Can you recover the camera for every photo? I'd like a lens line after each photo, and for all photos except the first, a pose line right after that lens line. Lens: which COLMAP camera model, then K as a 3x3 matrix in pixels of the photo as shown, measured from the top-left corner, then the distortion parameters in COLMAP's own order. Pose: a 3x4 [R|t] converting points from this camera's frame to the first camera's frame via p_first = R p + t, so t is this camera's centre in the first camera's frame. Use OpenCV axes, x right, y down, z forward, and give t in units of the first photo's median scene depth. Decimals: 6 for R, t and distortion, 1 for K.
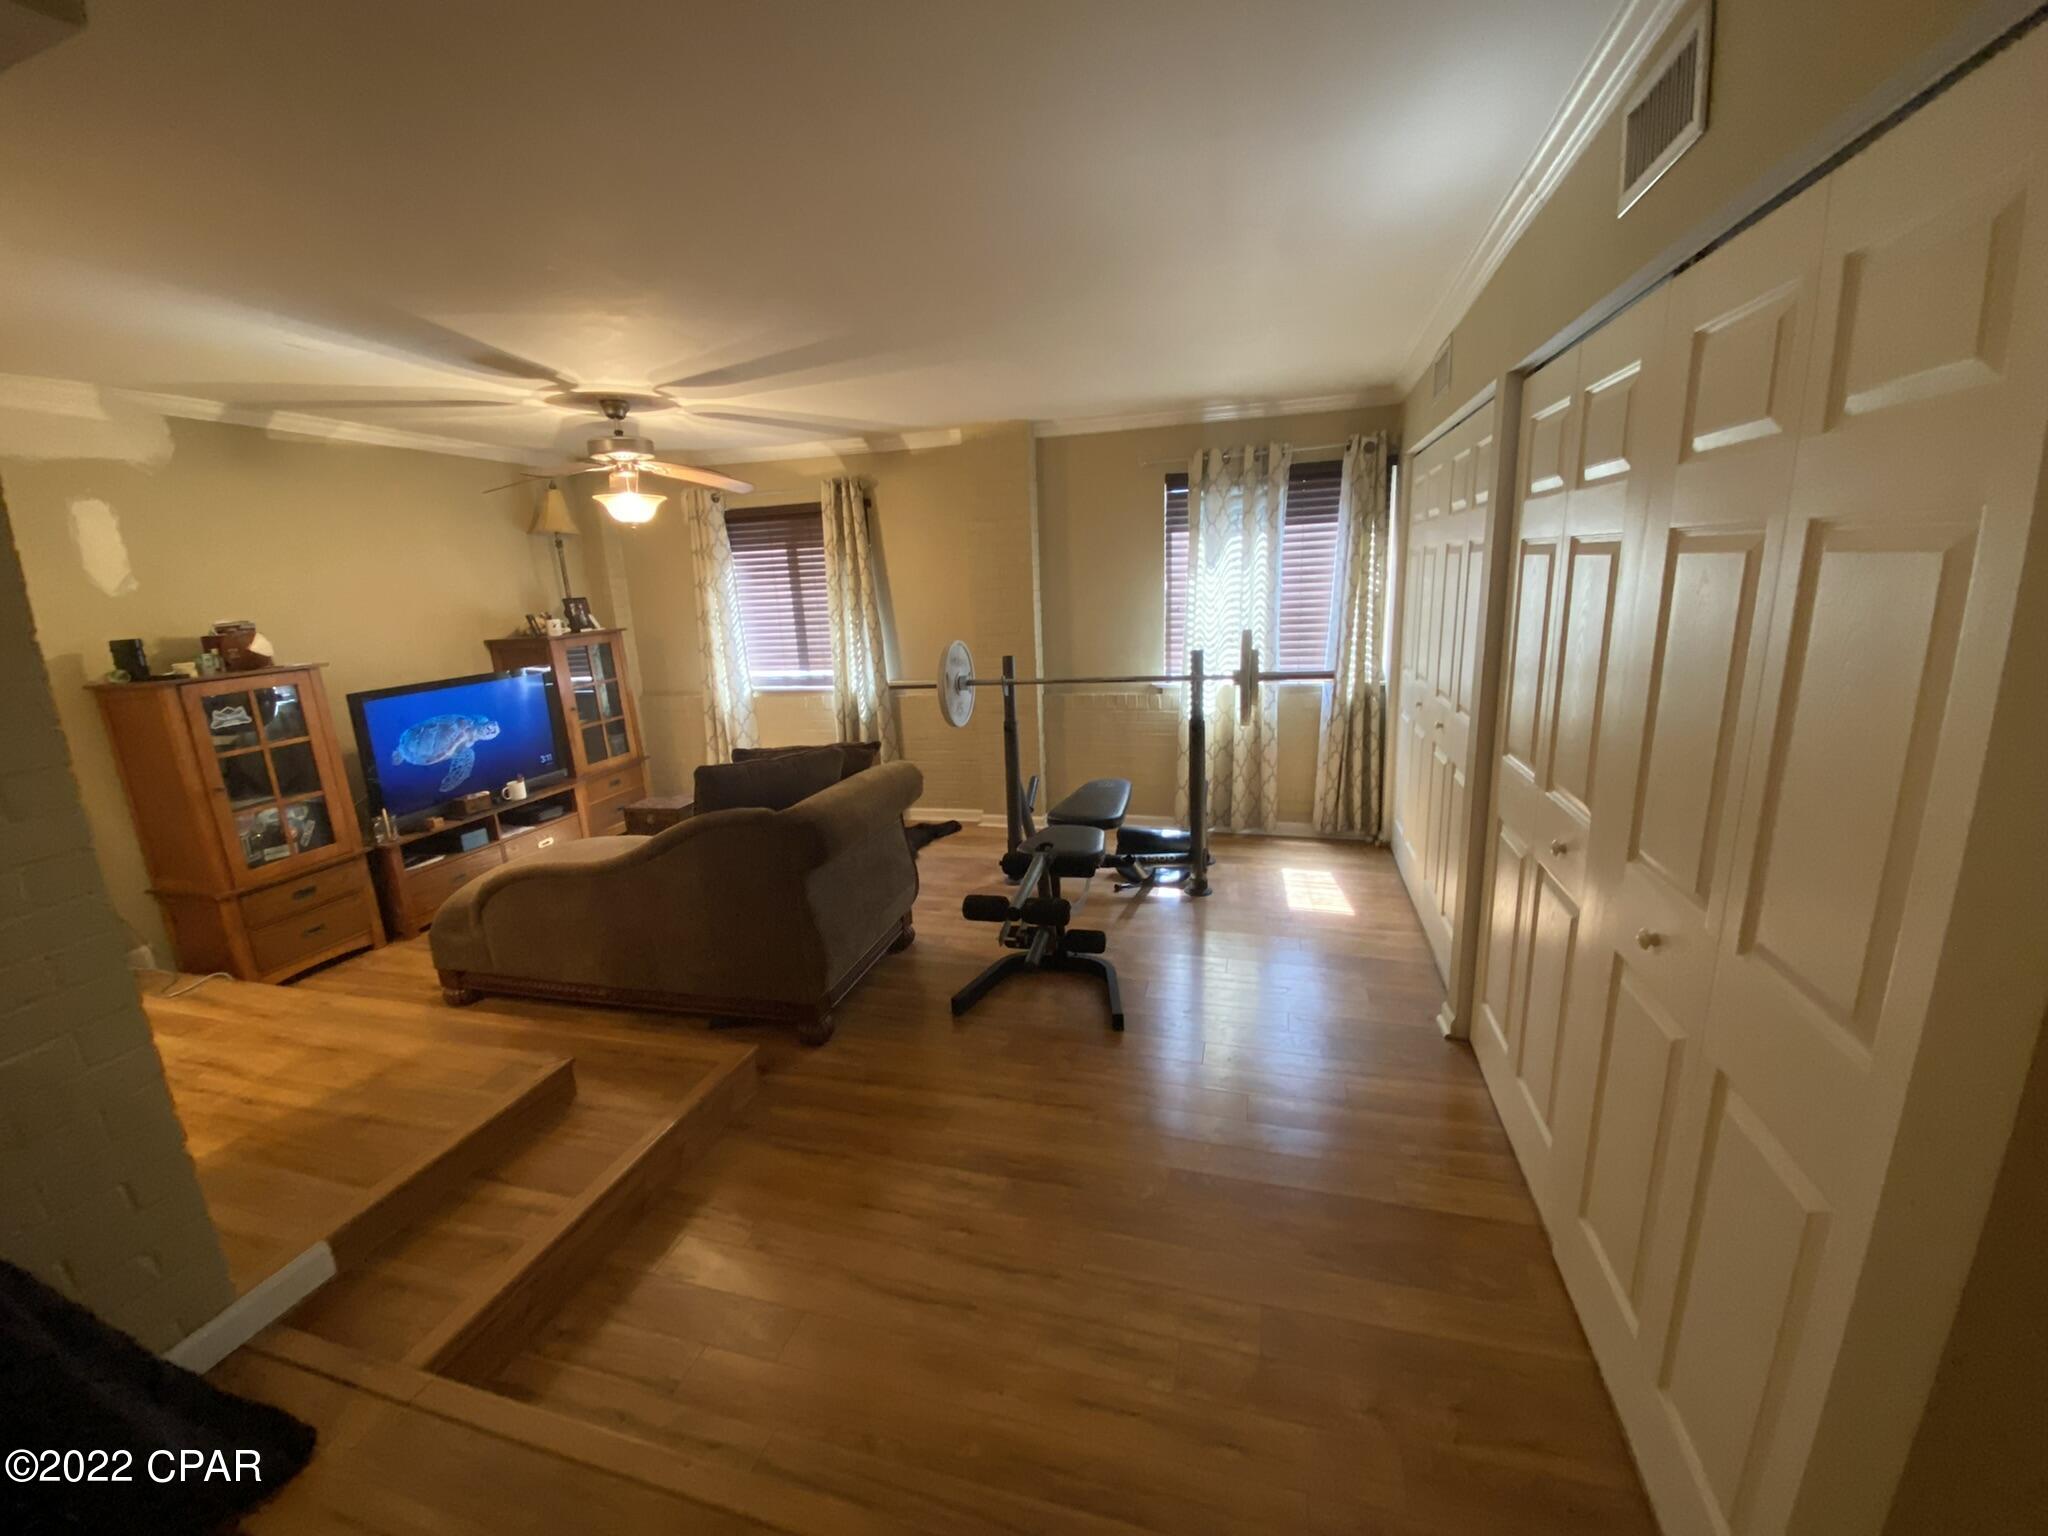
lens RADIAL K [[831.1, 0, 1010.9], [0, 831.1, 768.8], [0, 0, 1]] dist [-0.000685, -0.000237]
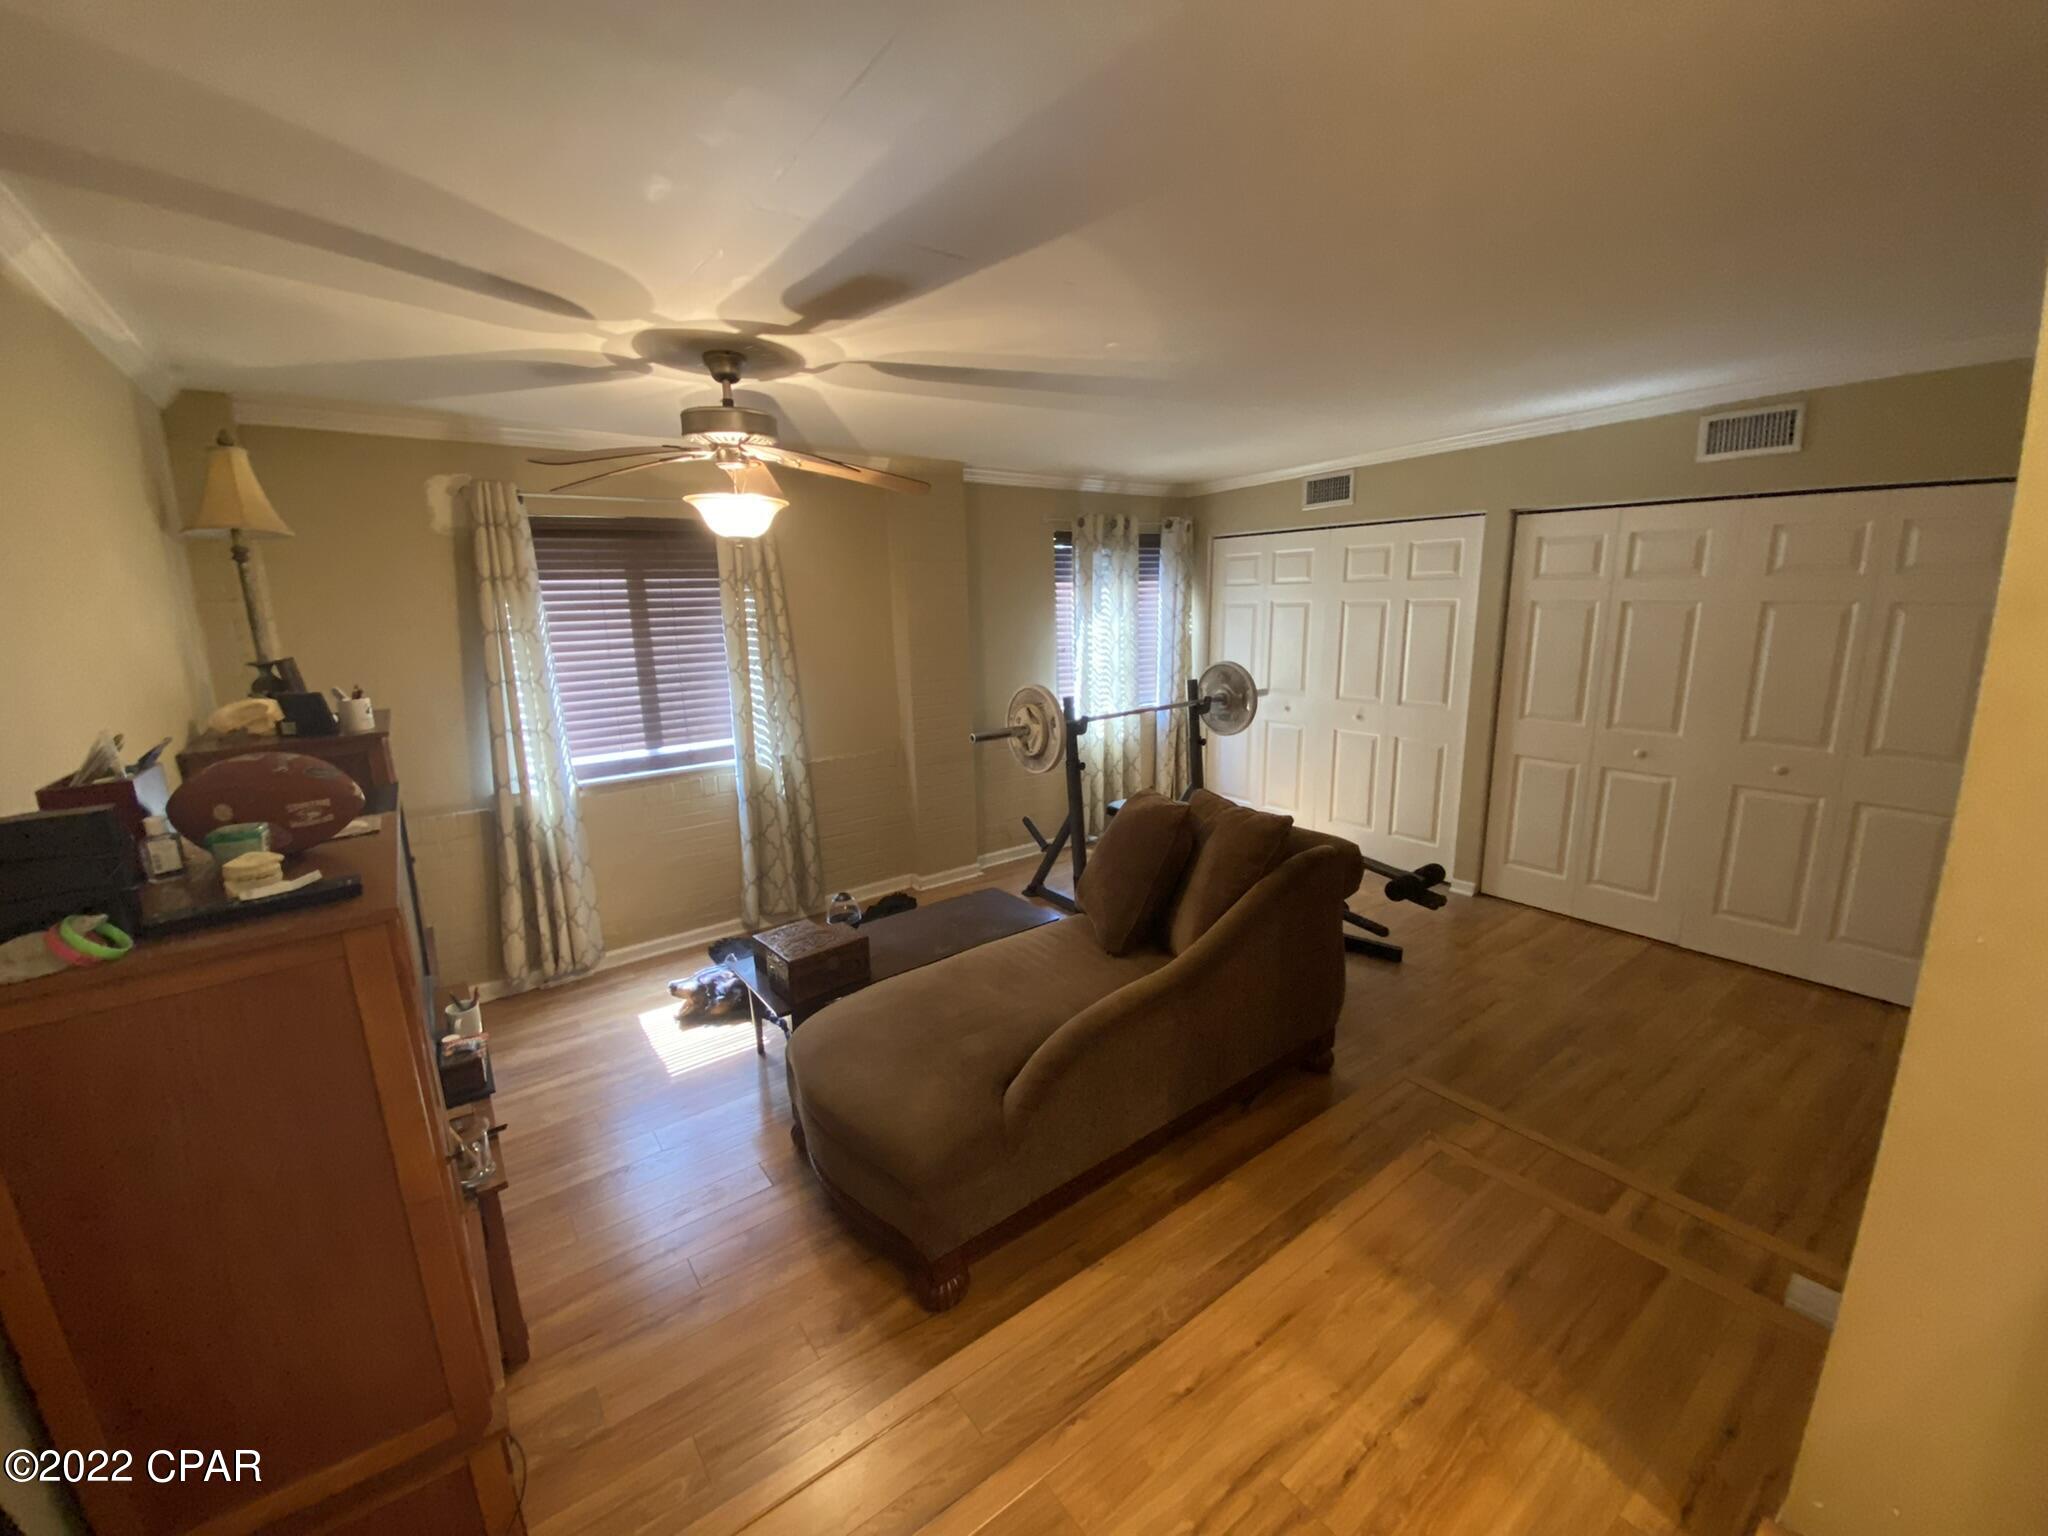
lens RADIAL K [[831.1, 0, 1010.9], [0, 831.1, 768.8], [0, 0, 1]] dist [-0.000685, -0.000237]
pose [[0.602553, -0.132559, 0.786993, -0.762592], [0.177764, 0.983629, 0.029576, -0.079994], [-0.778029, 0.122078, 0.616253, 0.385191]]
